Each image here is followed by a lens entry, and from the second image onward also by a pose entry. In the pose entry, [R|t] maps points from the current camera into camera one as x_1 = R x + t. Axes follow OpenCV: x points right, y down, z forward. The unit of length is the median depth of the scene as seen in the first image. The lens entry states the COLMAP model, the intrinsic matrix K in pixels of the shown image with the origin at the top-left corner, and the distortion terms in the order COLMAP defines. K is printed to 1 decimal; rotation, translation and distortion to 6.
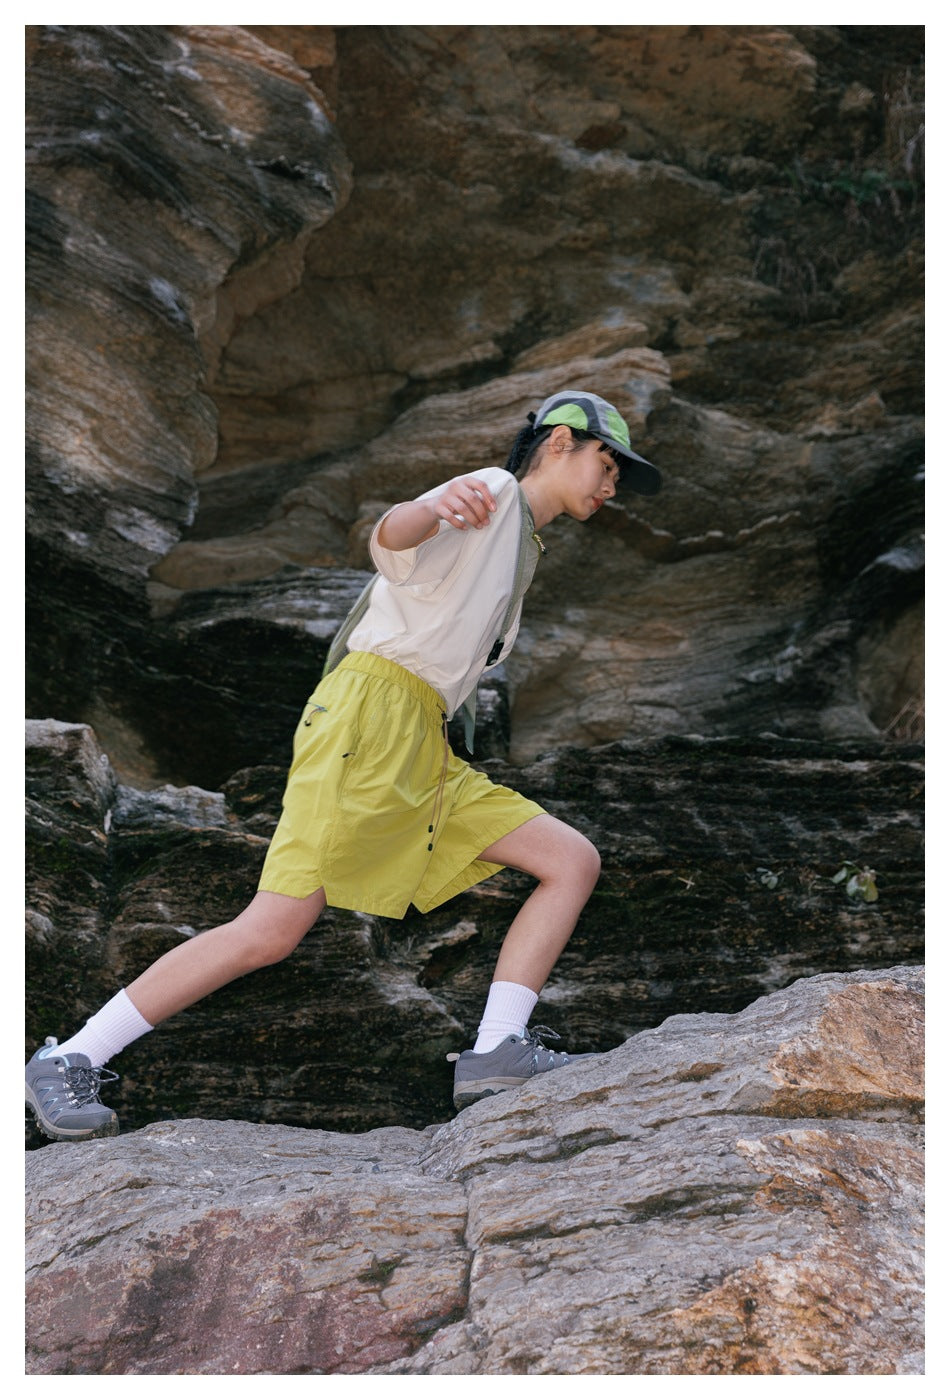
lens RADIAL K [[2090.1, 0, 480.2], [0, 2090.1, 754.4], [0, 0, 1]] dist [0.006082, 0.000000]
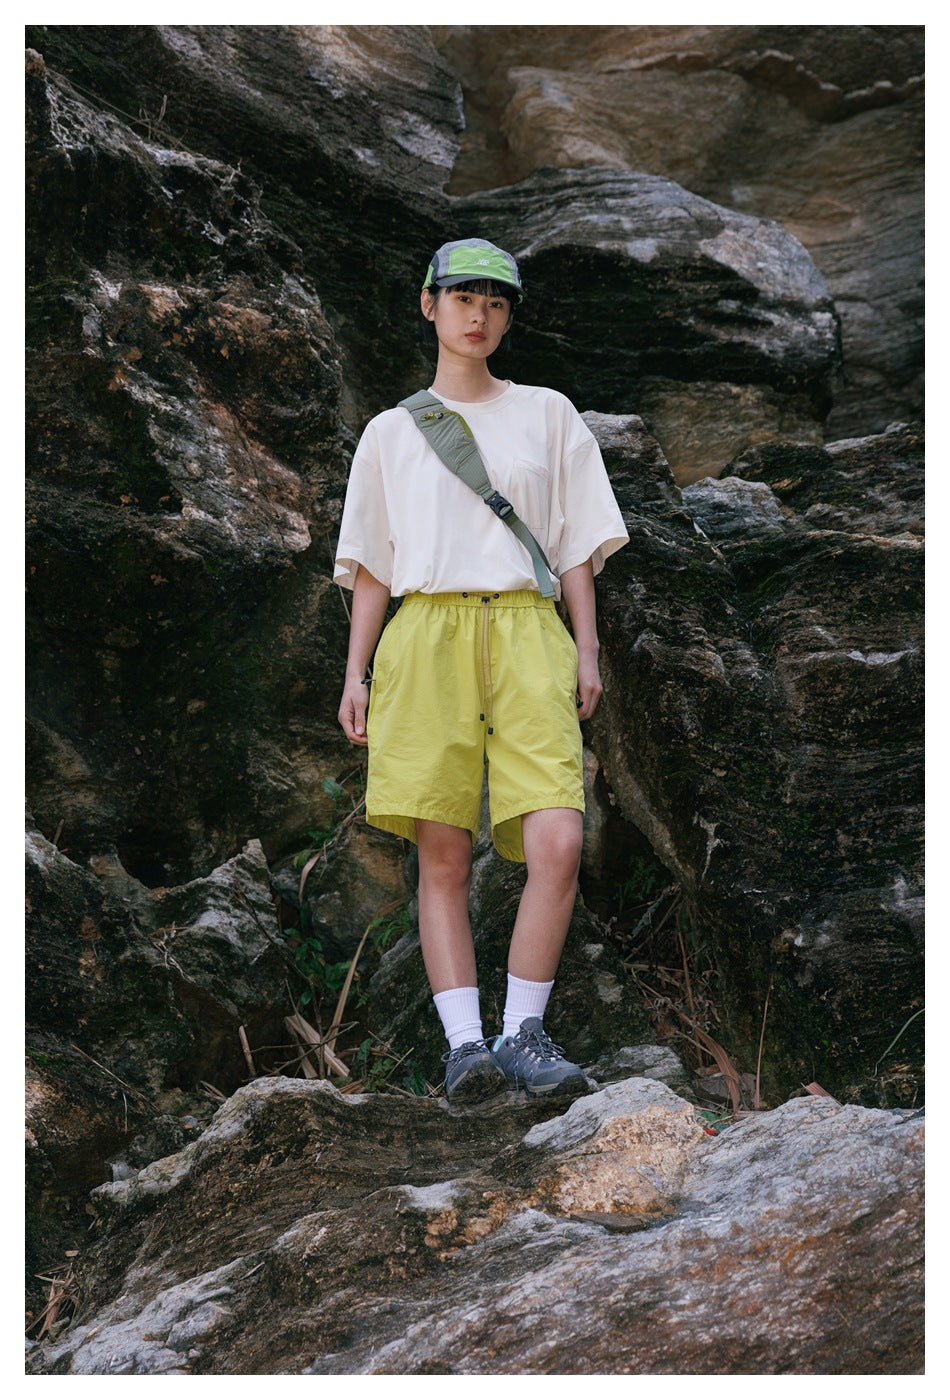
lens RADIAL K [[2597.1, 0, 461.3], [0, 2597.1, 712.9], [0, 0, 1]] dist [0.010832, 0.000000]
pose [[0.975729, -0.089868, 0.199689, -0.382960], [0.055030, 0.983274, 0.173622, -0.065629], [-0.211952, -0.158419, 0.964355, -0.005897]]
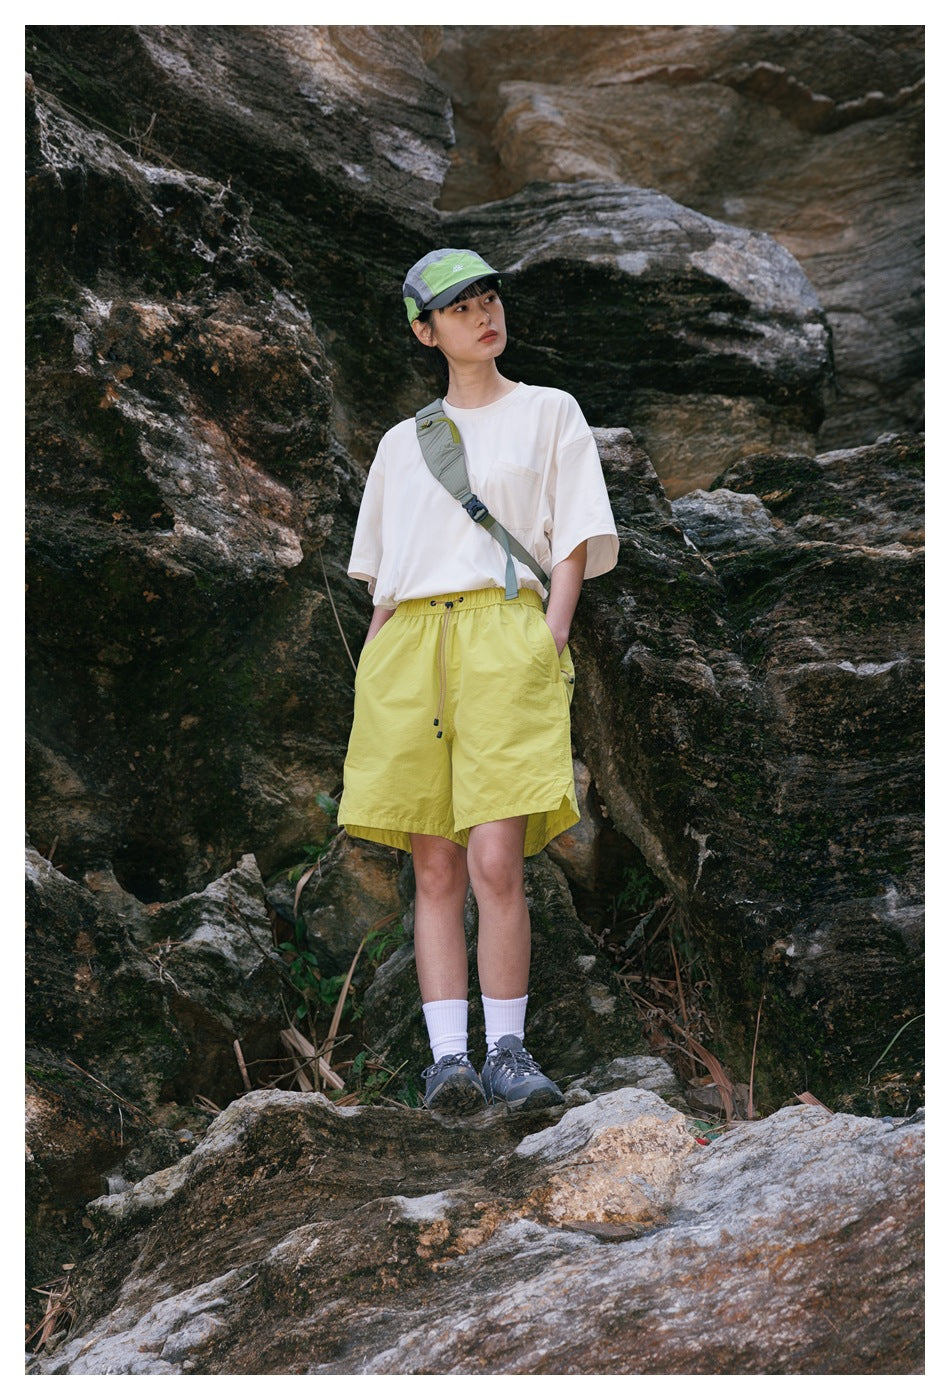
lens RADIAL K [[2597.1, 0, 445.0], [0, 2597.1, 736.0], [0, 0, 1]] dist [0.010832, 0.000000]
pose [[0.976459, -0.098319, 0.191992, -0.380100], [0.064242, 0.982242, 0.176276, -0.065552], [-0.205914, -0.159792, 0.965436, -0.009535]]
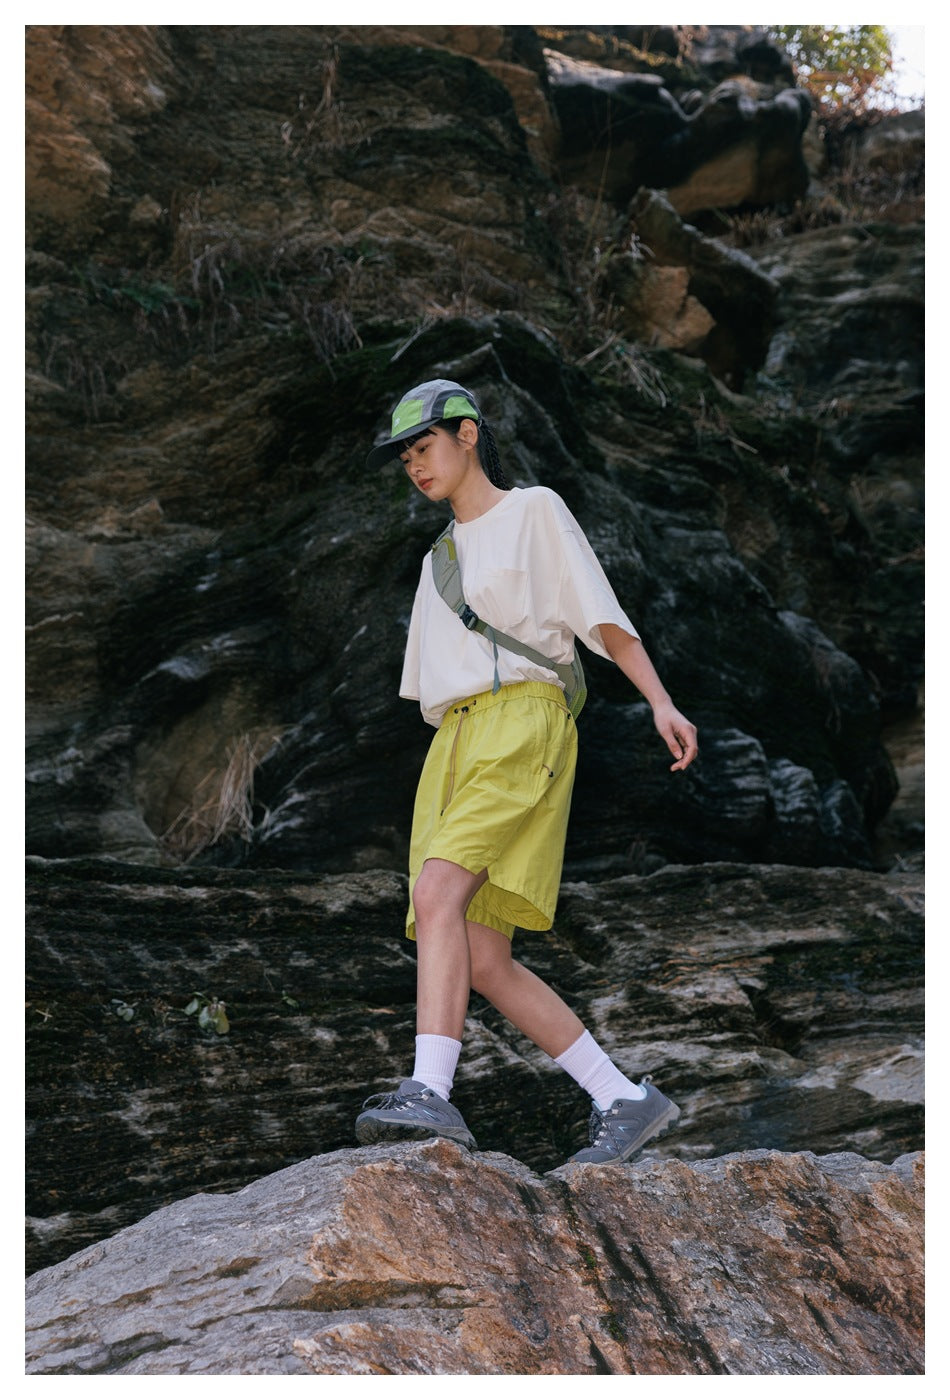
lens RADIAL K [[2090.1, 0, 477.7], [0, 2090.1, 701.3], [0, 0, 1]] dist [0.006082, 0.000000]
pose [[0.915052, 0.062475, 0.398469, -0.096786], [-0.042158, 0.997334, -0.059558, -0.029935], [-0.401128, 0.037700, 0.915246, 0.011310]]
